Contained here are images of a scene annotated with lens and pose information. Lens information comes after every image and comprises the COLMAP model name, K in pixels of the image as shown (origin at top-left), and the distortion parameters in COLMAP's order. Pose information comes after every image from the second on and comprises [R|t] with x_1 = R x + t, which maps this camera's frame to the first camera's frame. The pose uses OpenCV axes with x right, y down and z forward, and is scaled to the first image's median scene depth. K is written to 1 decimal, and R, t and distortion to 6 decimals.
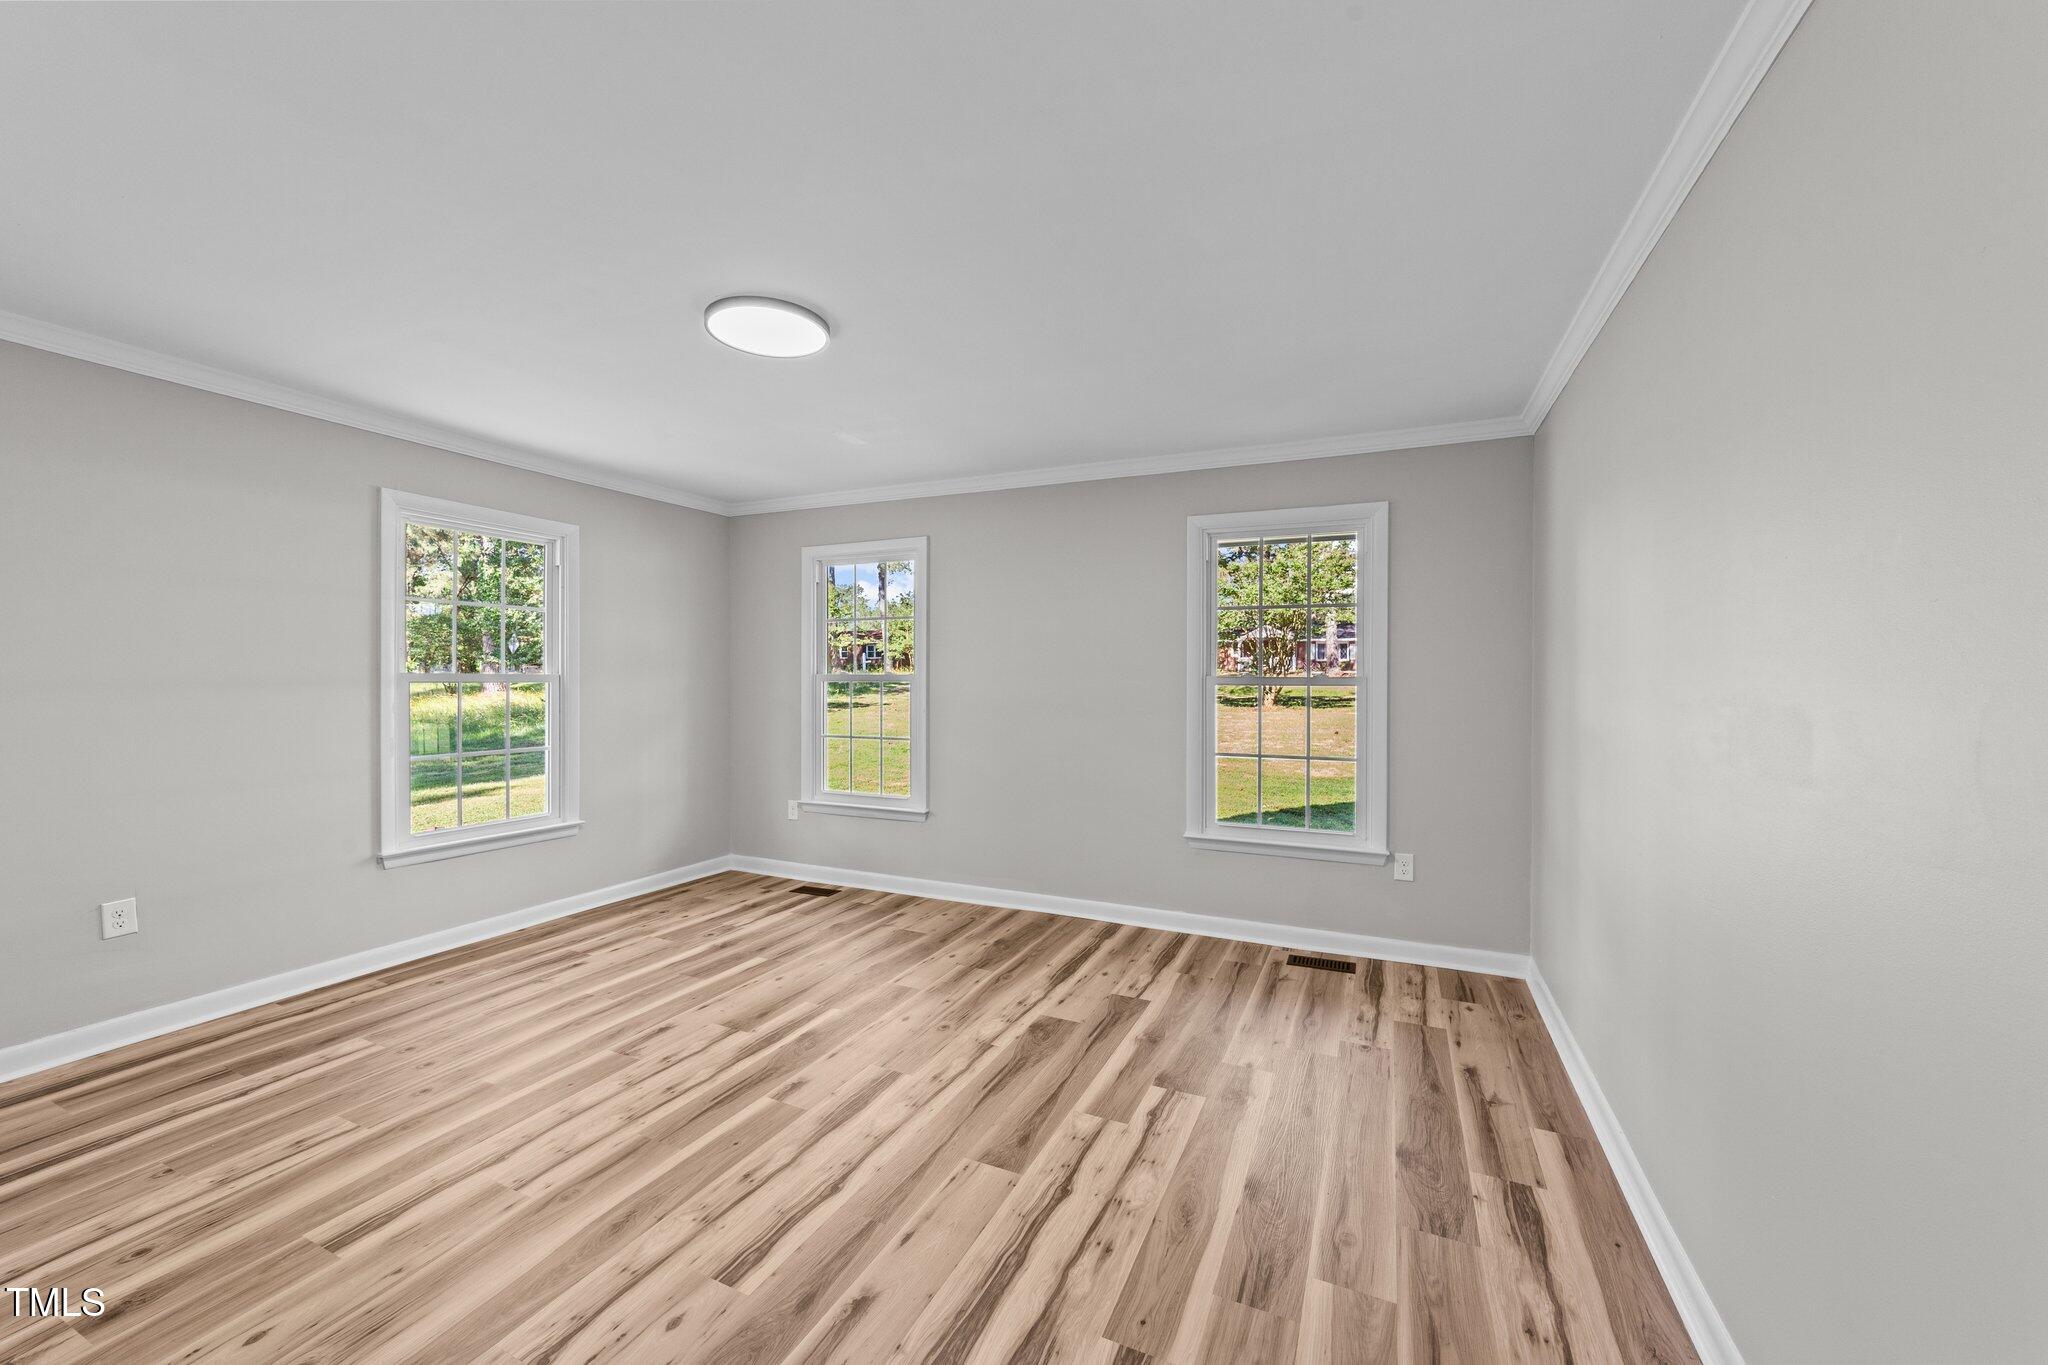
lens RADIAL K [[785.0, 0, 1030.9], [0, 785.0, 670.6], [0, 0, 1]] dist [-0.011170, 0.006055]
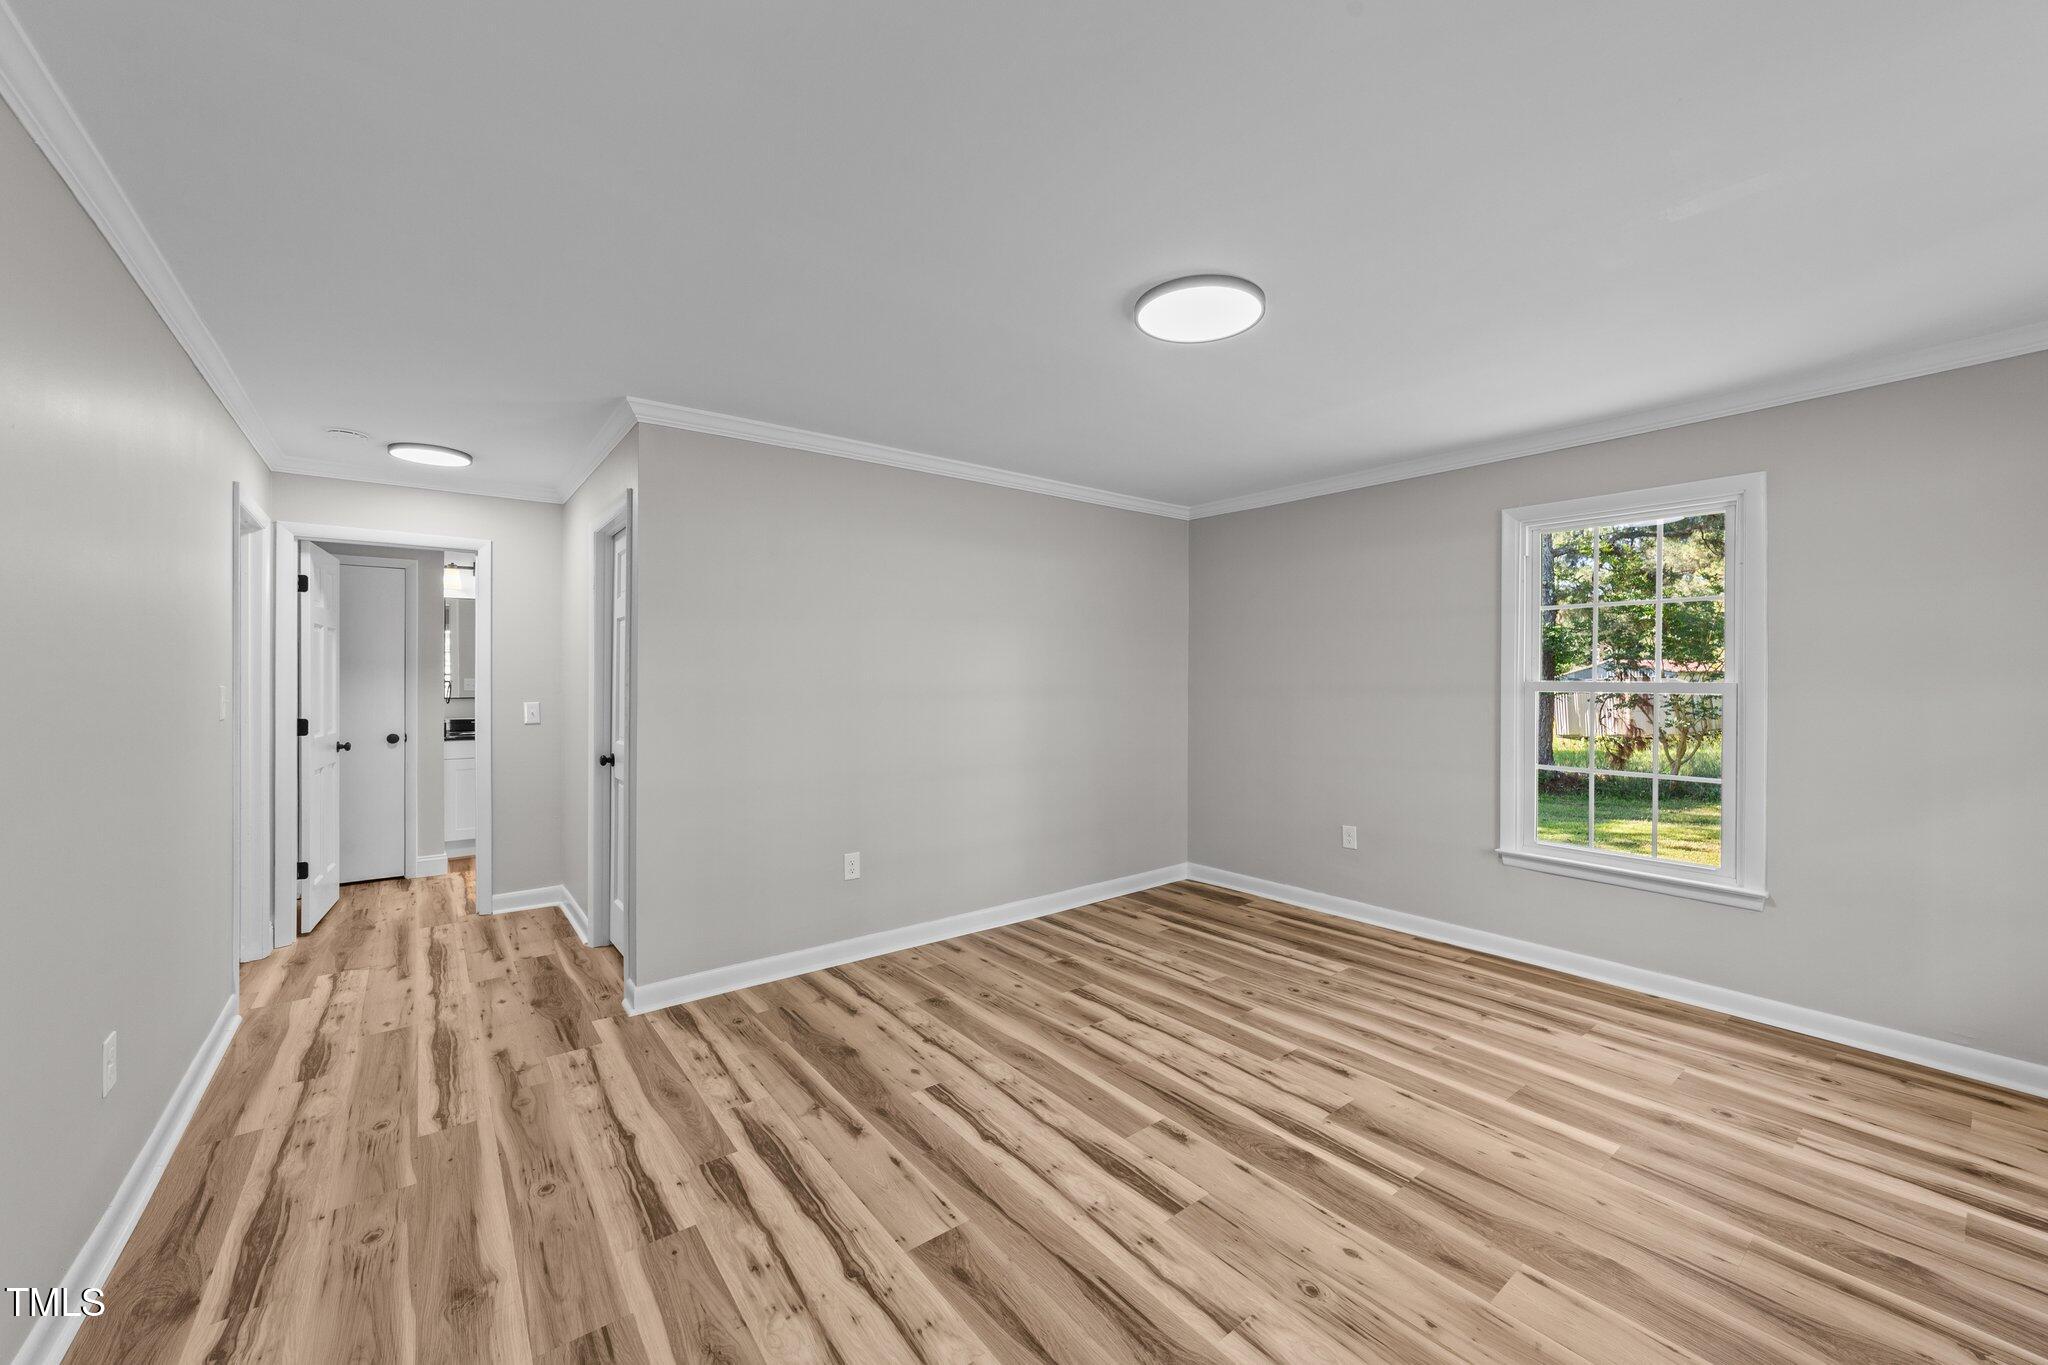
lens RADIAL K [[785.0, 0, 1035.2], [0, 785.0, 687.2], [0, 0, 1]] dist [-0.011170, 0.006055]
pose [[-0.456487, 0.004919, -0.889717, 0.572938], [0.005671, 0.999980, 0.002619, 0.004989], [0.889712, -0.003851, -0.456506, 1.248864]]
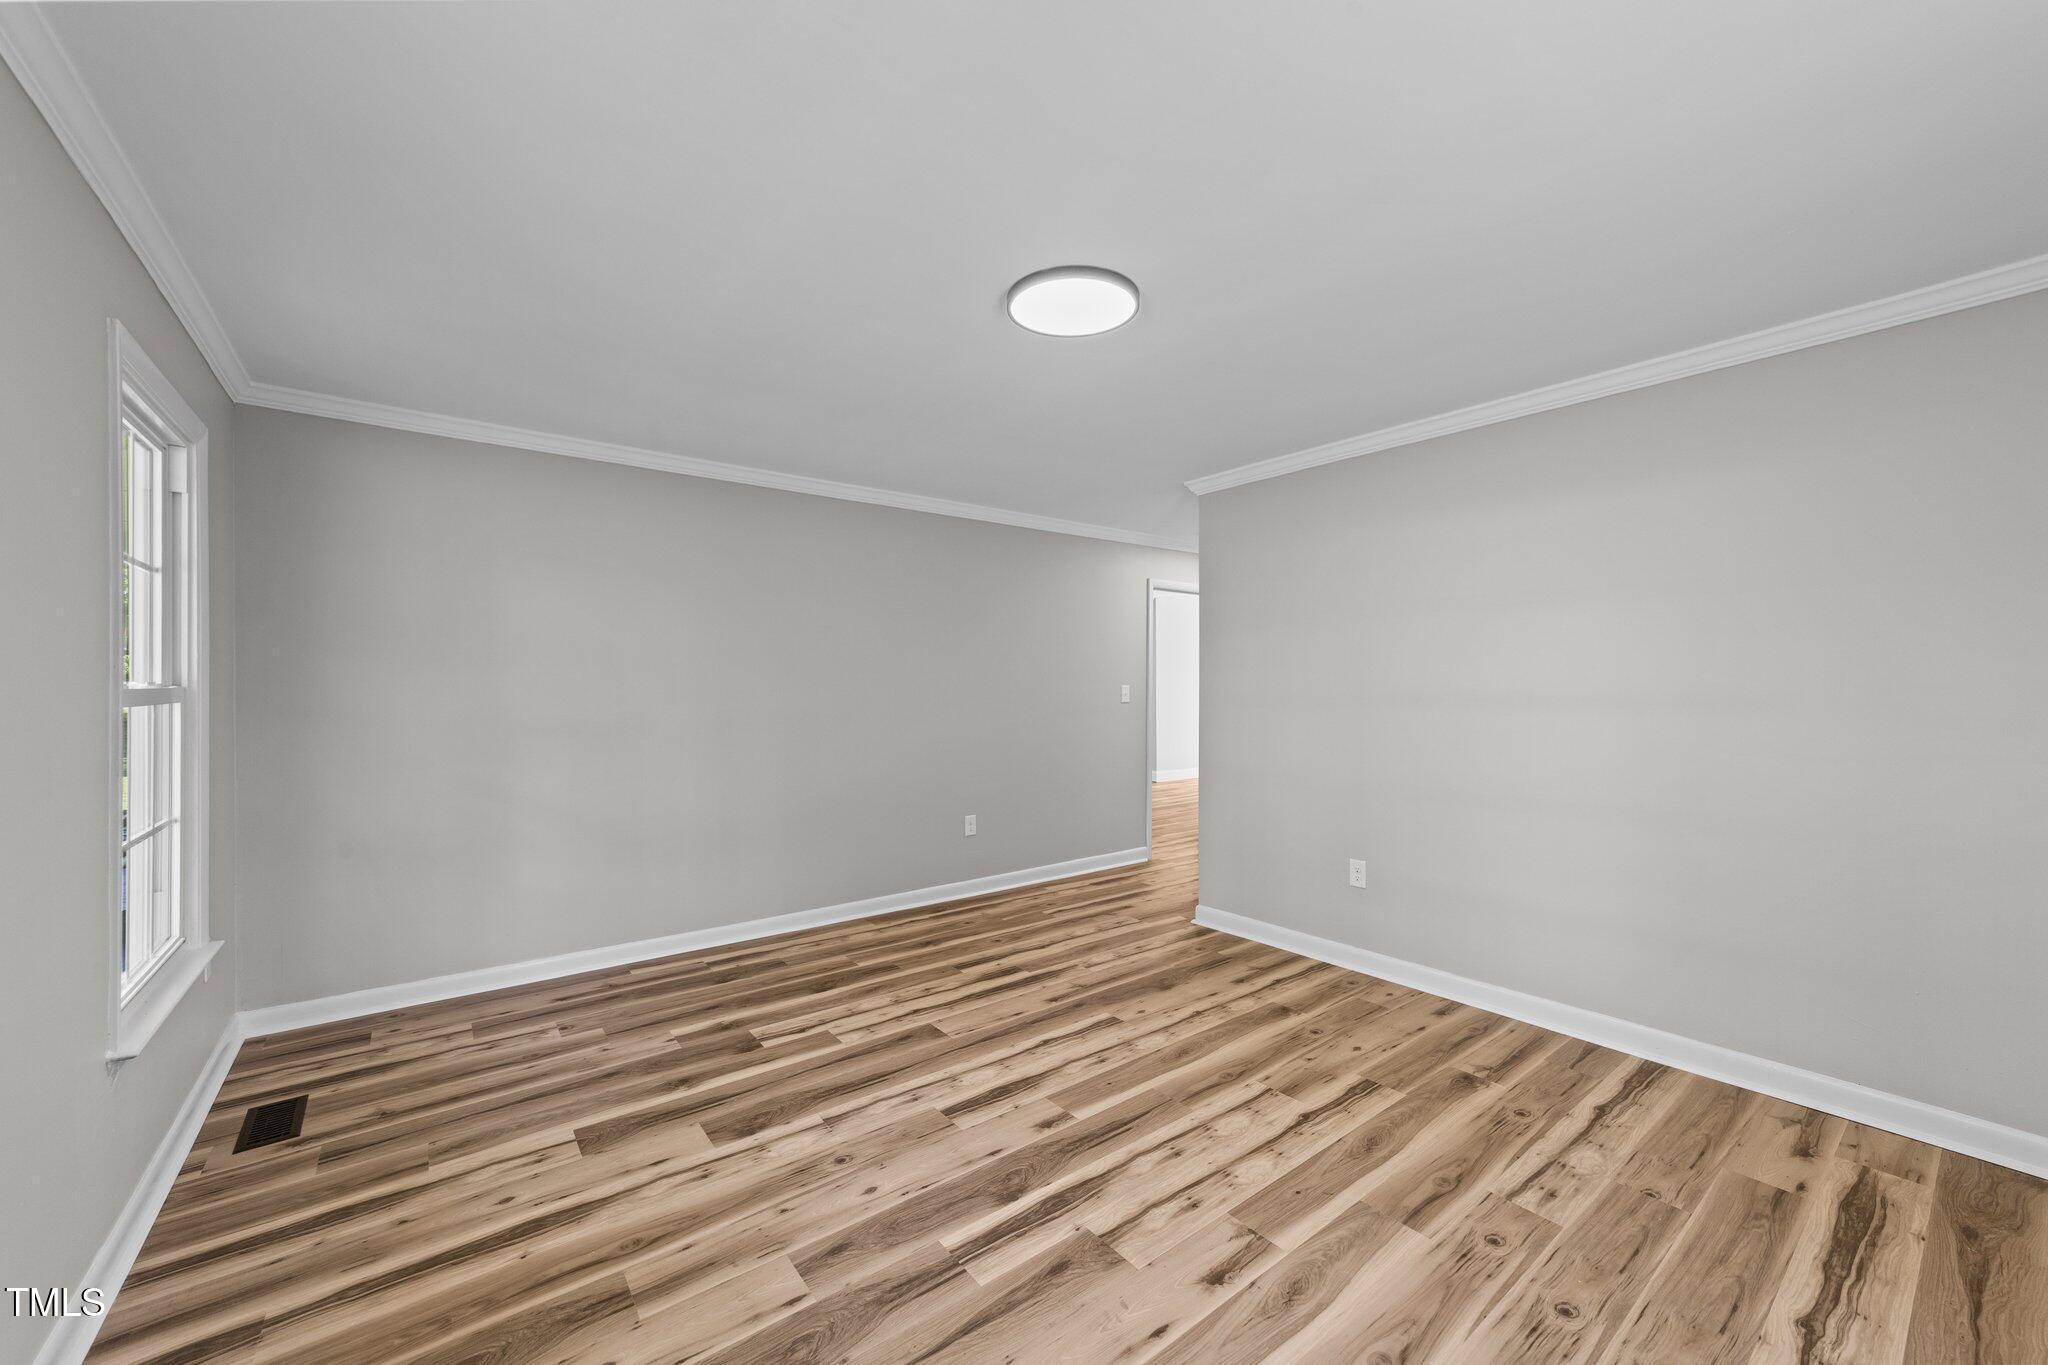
lens RADIAL K [[785.0, 0, 1028.8], [0, 785.0, 692.5], [0, 0, 1]] dist [-0.011170, 0.006055]
pose [[-0.886986, -0.006996, 0.461744, -0.700504], [-0.004695, 0.999970, 0.006133, 0.006179], [-0.461773, 0.003272, -0.886992, 1.814749]]
